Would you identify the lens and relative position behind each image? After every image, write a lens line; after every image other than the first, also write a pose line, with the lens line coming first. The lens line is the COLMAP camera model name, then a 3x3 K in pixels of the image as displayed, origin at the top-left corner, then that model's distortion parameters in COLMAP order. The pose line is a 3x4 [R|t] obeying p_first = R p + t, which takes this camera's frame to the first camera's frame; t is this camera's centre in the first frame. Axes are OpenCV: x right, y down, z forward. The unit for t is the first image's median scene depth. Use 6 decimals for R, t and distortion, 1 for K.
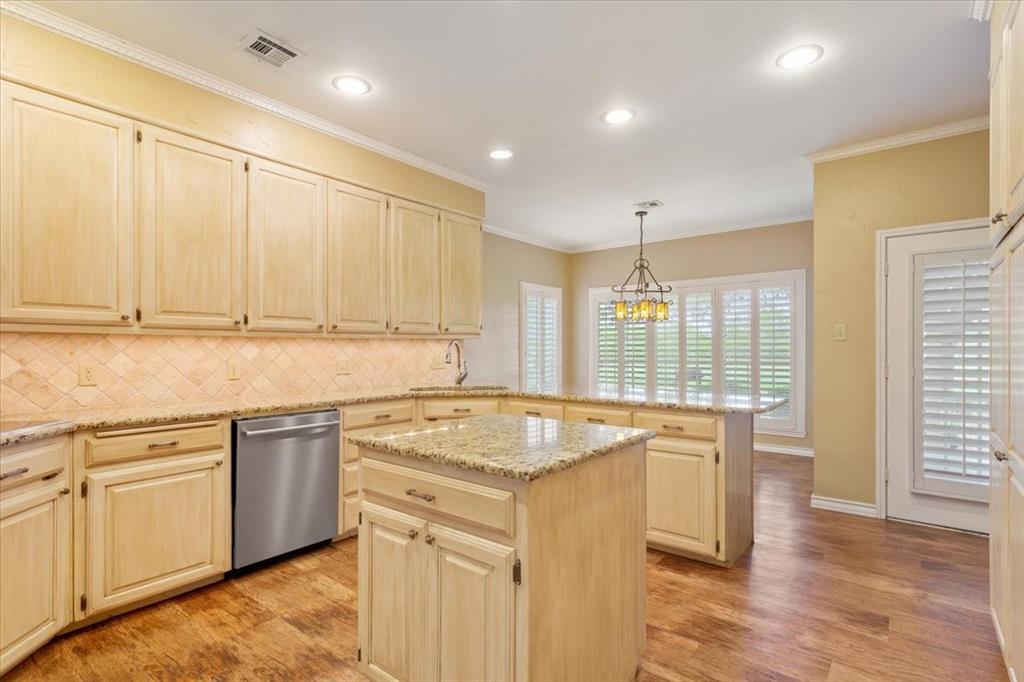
lens RADIAL K [[495.9, 0, 514.3], [0, 495.9, 341.6], [0, 0, 1]] dist [-0.003003, -0.000192]
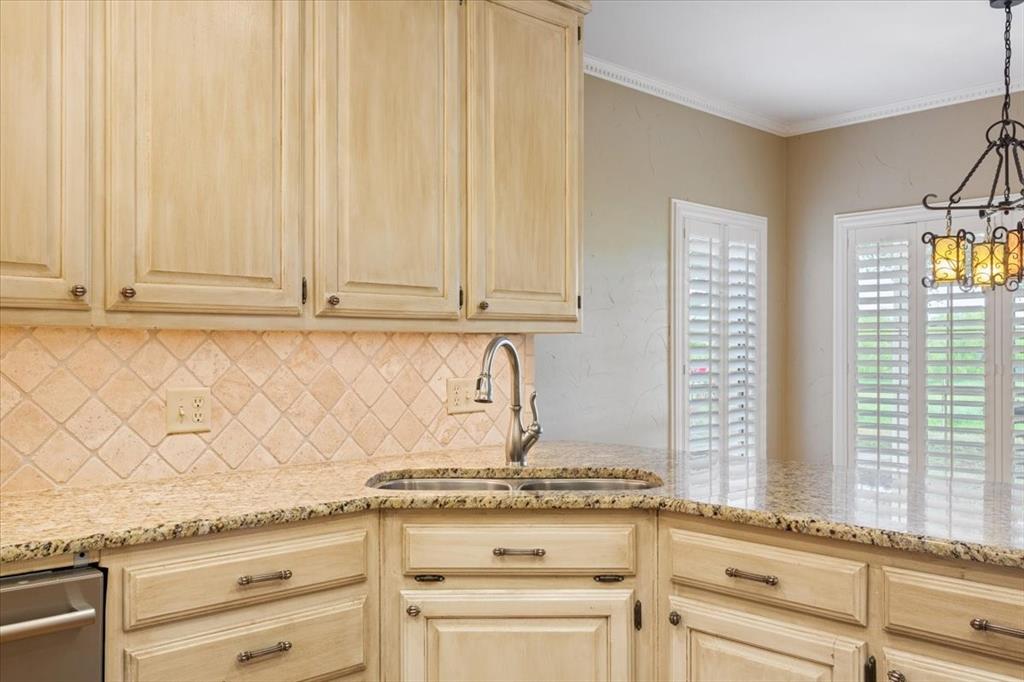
lens RADIAL K [[987.1, 0, 512.0], [0, 987.1, 341.0], [0, 0, 1]] dist [0.070802, 0.002492]
pose [[0.990966, -0.000719, -0.134111, -0.020198], [0.000525, 0.999999, -0.001486, 0.001870], [0.134112, 0.001402, 0.990965, 0.303374]]
